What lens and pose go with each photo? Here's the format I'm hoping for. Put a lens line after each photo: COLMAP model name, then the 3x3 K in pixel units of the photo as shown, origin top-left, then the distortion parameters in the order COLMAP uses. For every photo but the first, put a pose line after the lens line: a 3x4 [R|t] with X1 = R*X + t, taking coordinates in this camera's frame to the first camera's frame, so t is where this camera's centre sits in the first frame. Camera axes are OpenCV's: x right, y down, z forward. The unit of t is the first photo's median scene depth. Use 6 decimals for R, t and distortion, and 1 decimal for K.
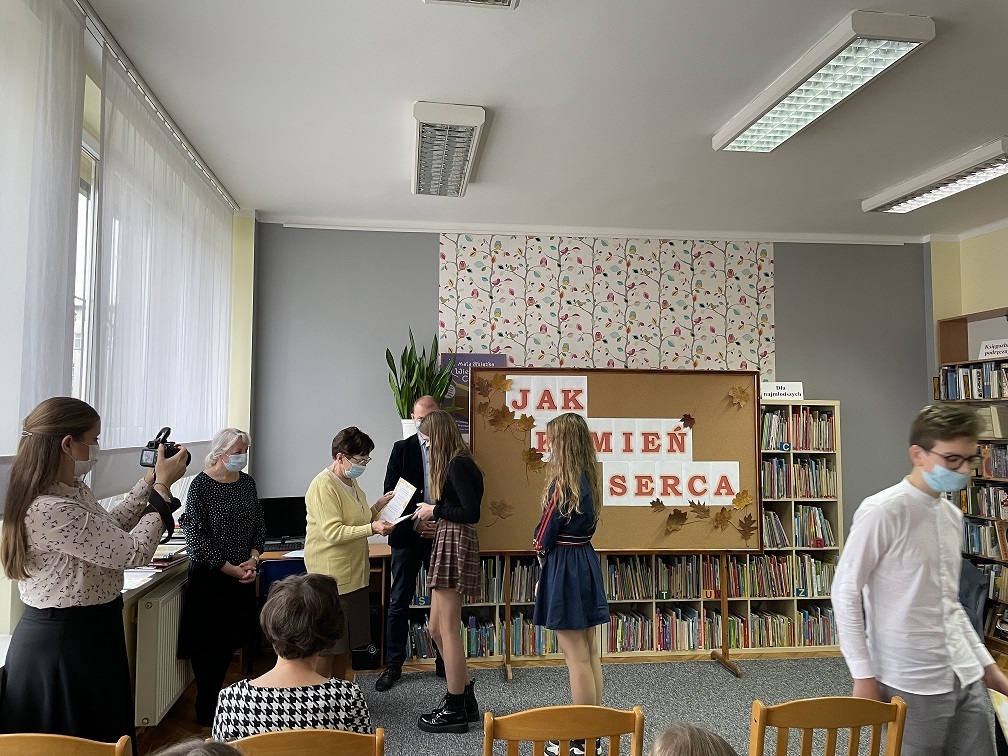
lens RADIAL K [[762.6, 0, 501.4], [0, 762.6, 367.0], [0, 0, 1]] dist [0.091628, -0.127380]
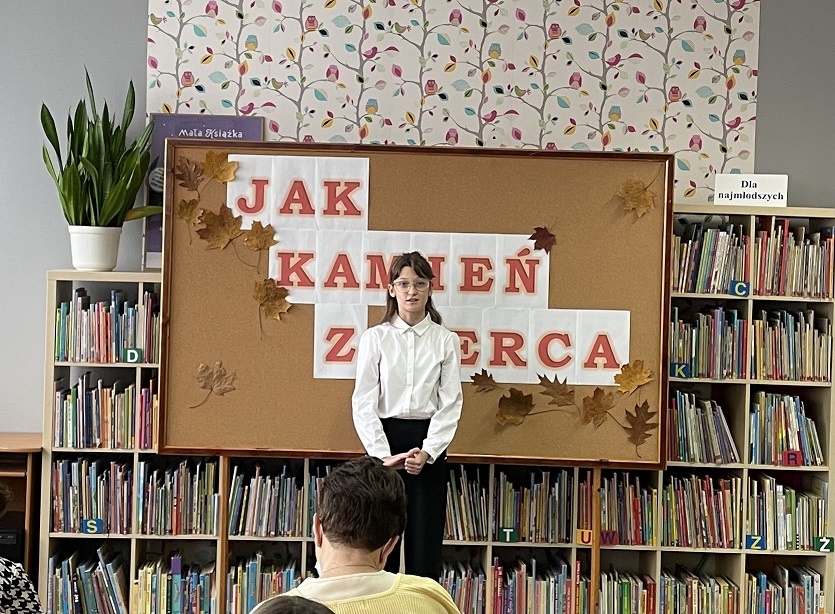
lens RADIAL K [[1534.5, 0, 391.7], [0, 1534.5, 245.4], [0, 0, 1]] dist [0.148585, -0.301866]
pose [[0.994388, 0.024217, -0.102984, 0.236958], [-0.016363, 0.996940, 0.076436, -0.011015], [0.104520, -0.074322, 0.991742, -0.153146]]
